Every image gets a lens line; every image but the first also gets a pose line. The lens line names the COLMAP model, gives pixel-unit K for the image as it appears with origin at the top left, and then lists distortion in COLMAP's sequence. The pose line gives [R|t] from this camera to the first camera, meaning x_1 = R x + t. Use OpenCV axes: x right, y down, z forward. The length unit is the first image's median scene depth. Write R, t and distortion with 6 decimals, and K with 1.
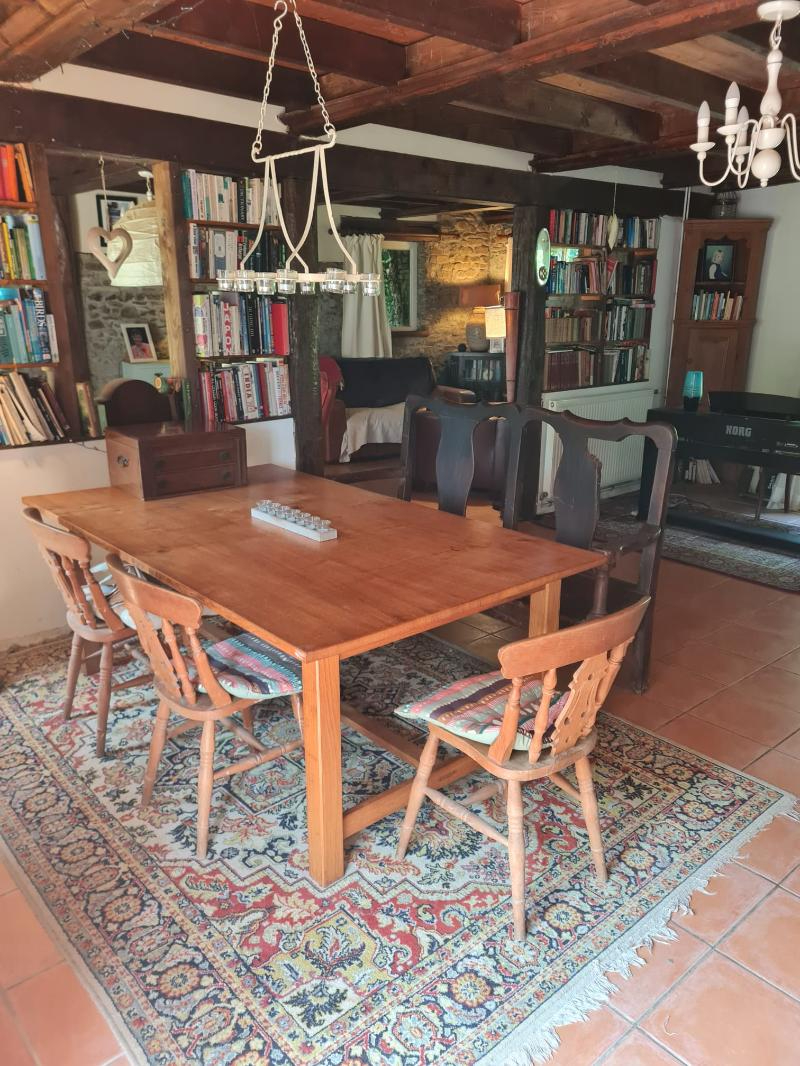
lens RADIAL K [[787.7, 0, 402.3], [0, 787.7, 561.1], [0, 0, 1]] dist [0.064908, -0.075696]
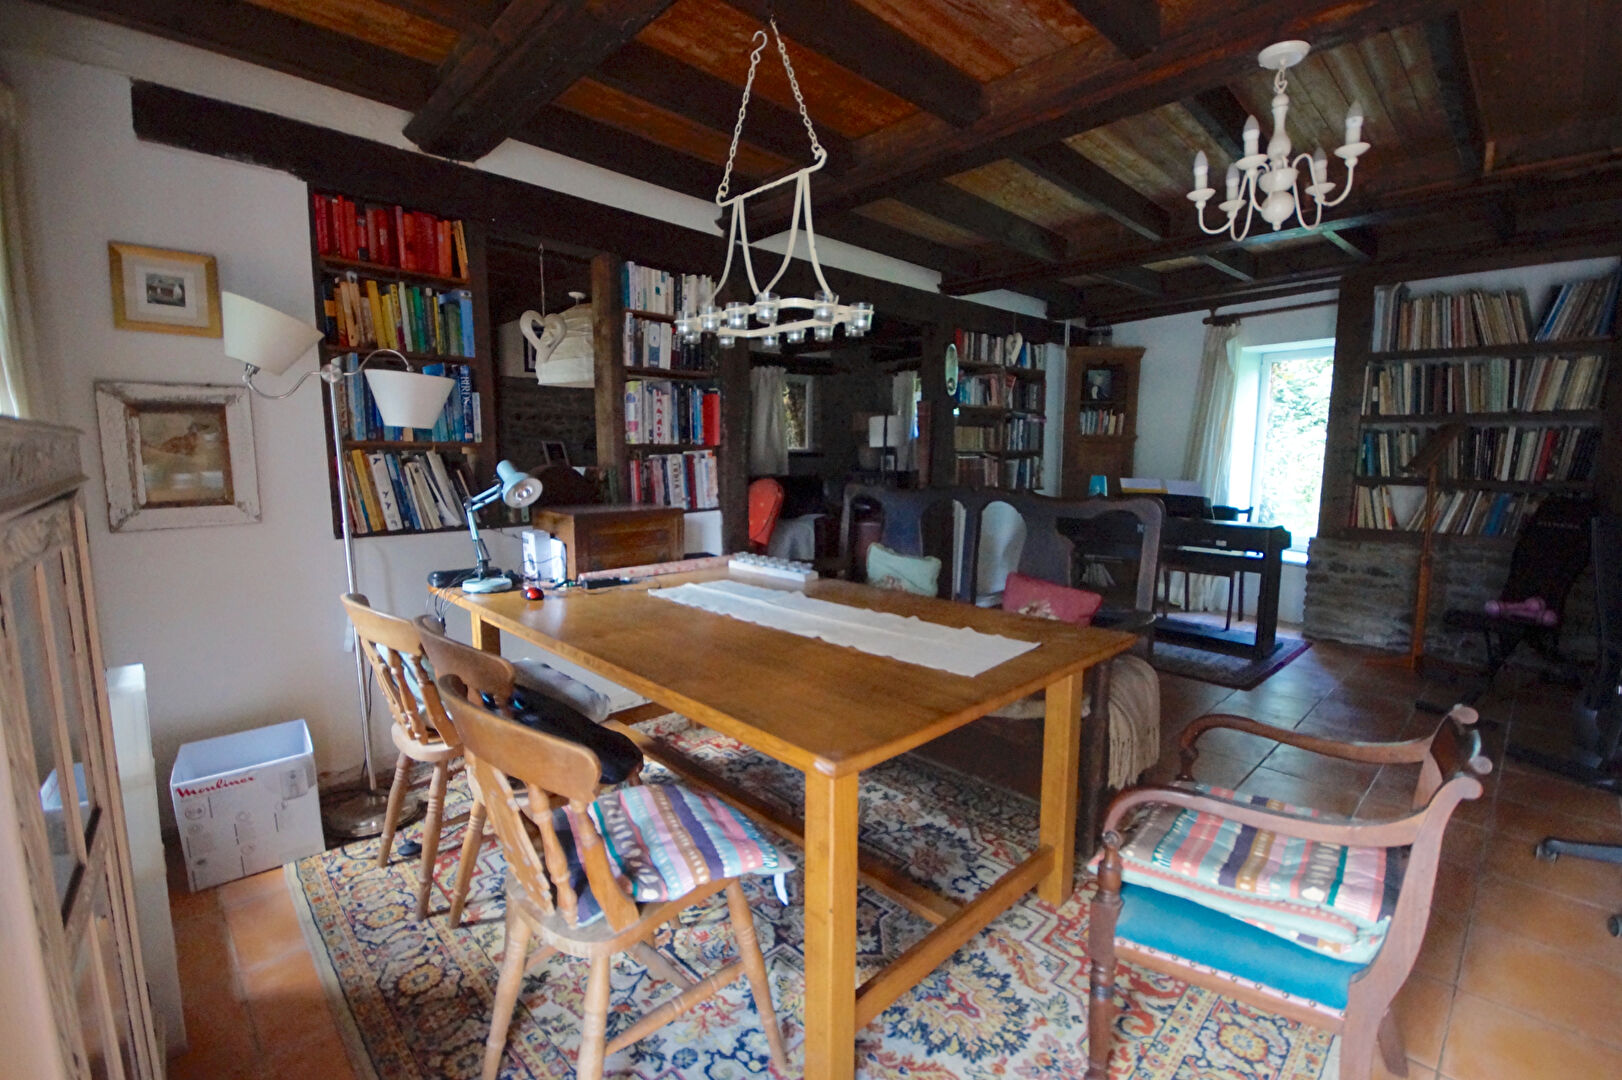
lens RADIAL K [[704.1, 0, 809.8], [0, 704.1, 544.5], [0, 0, 1]] dist [0.000871, -0.010836]
pose [[0.998787, -0.004411, 0.049052, -0.091606], [0.013266, 0.983263, -0.181707, 0.022041], [-0.047429, 0.182138, 0.982128, 0.202495]]
